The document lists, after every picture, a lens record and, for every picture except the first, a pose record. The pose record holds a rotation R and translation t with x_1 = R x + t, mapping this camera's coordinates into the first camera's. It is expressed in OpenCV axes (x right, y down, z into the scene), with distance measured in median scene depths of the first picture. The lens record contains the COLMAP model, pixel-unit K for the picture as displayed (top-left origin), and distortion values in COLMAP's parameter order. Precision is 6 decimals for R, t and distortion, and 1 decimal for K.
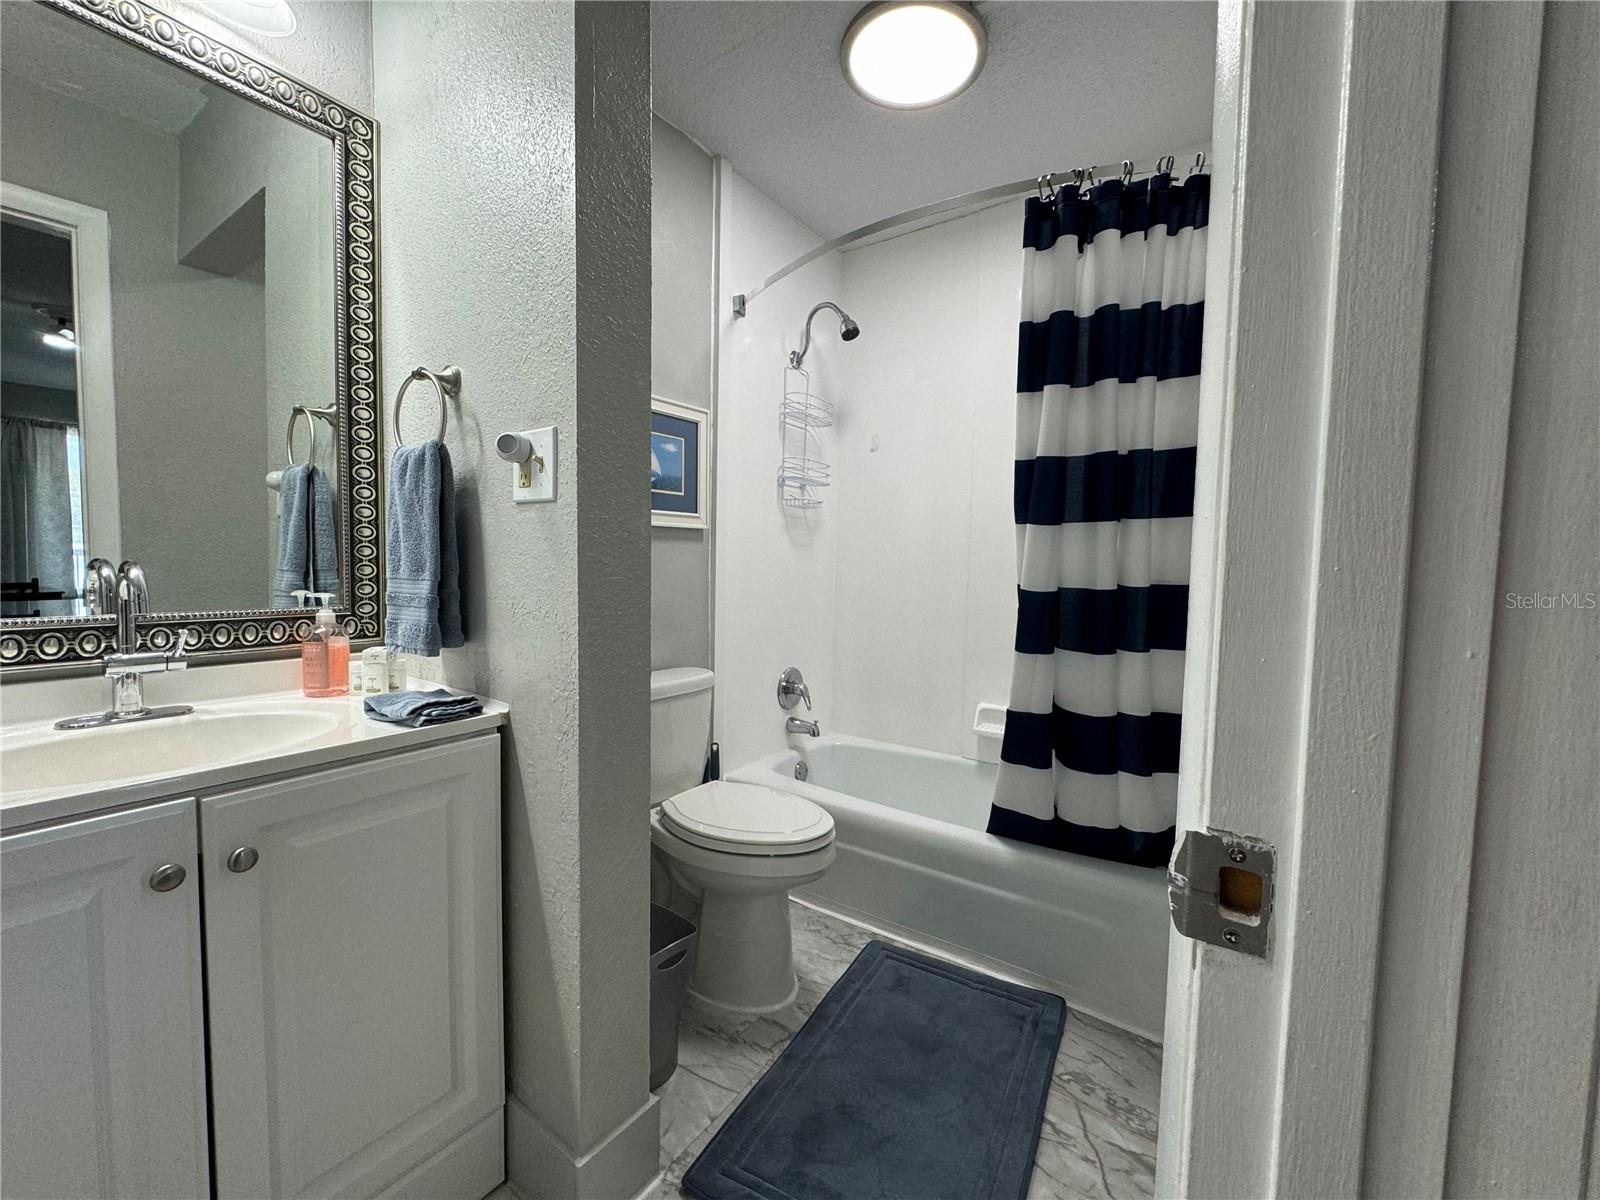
lens RADIAL K [[638.7, 0, 793.3], [0, 638.7, 602.3], [0, 0, 1]] dist [-0.002357, 0.000260]
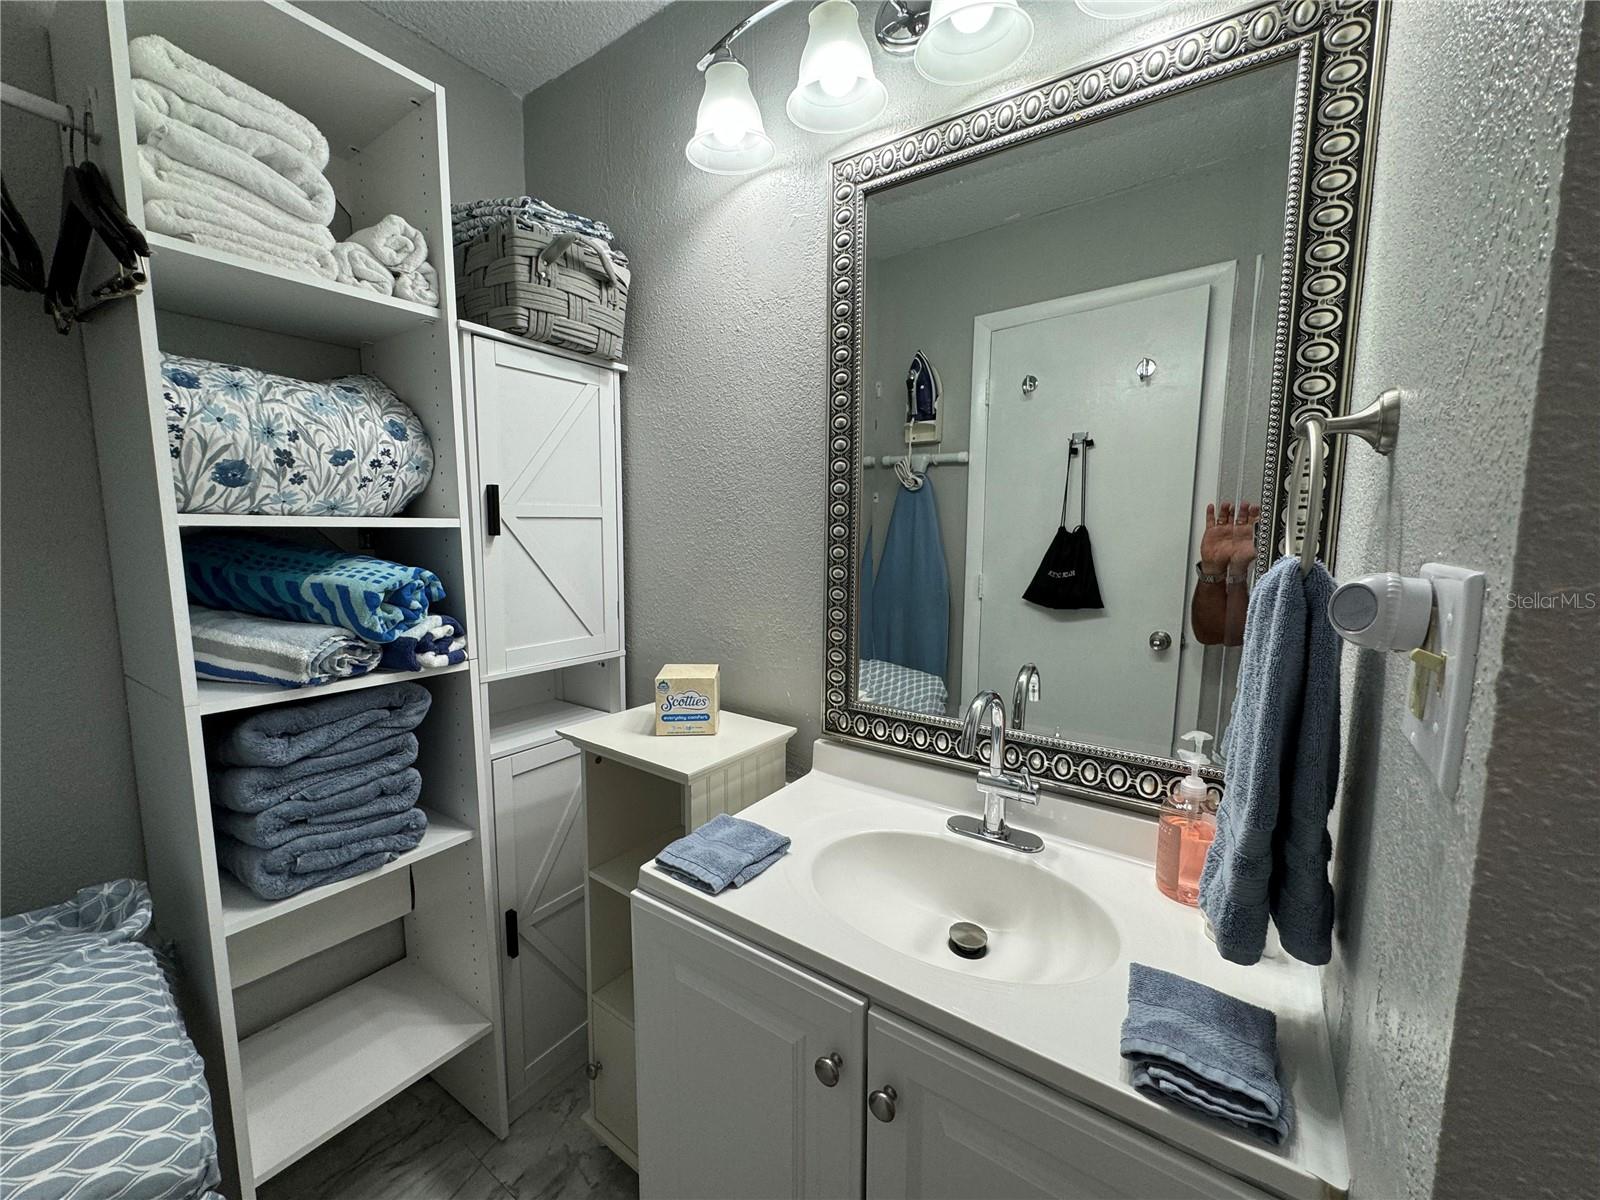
lens RADIAL K [[638.7, 0, 794.5], [0, 638.7, 601.6], [0, 0, 1]] dist [-0.002357, 0.000260]
pose [[0.000919, 0.099495, -0.995038, -0.055345], [-0.065505, 0.992907, 0.099221, -0.243475], [0.997852, 0.065089, 0.007430, 0.588366]]
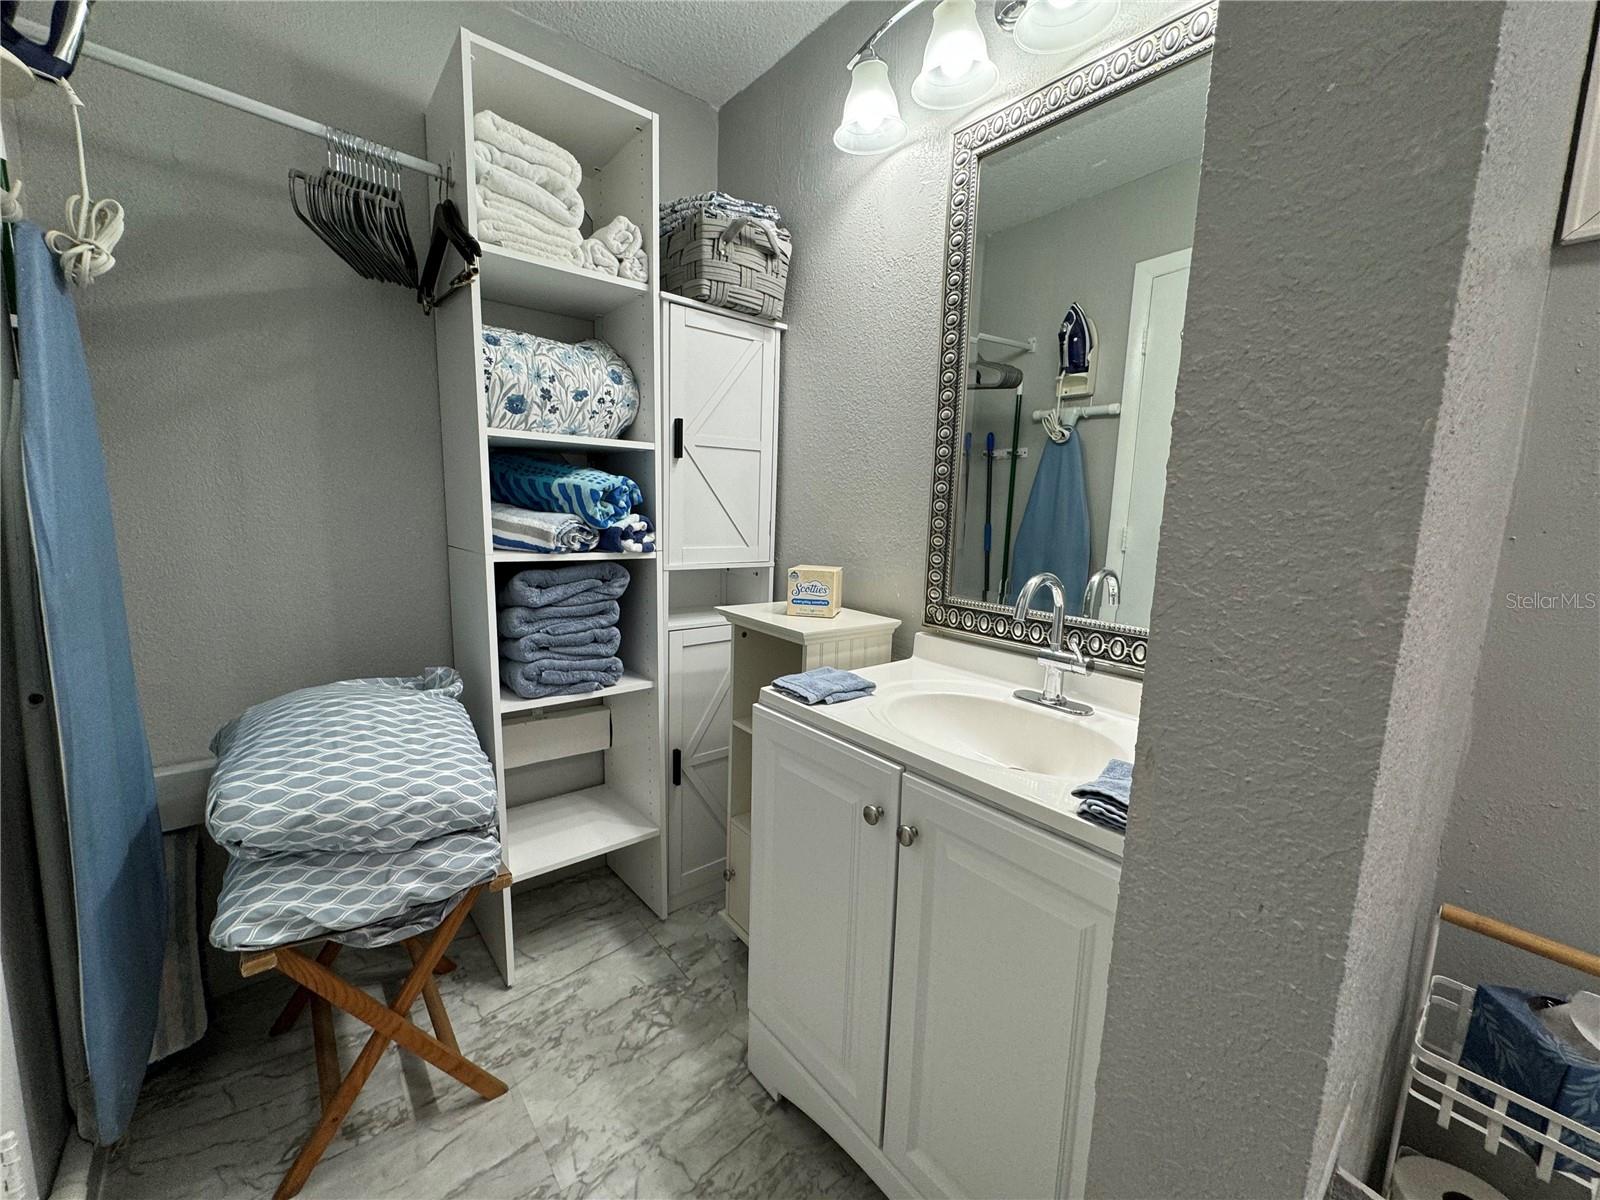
lens RADIAL K [[638.7, 0, 796.2], [0, 638.7, 604.4], [0, 0, 1]] dist [-0.002357, 0.000260]
pose [[-0.271887, 0.121125, -0.954676, 0.192757], [-0.090758, 0.984398, 0.150743, -0.125529], [0.958040, 0.127630, -0.256652, 0.746574]]
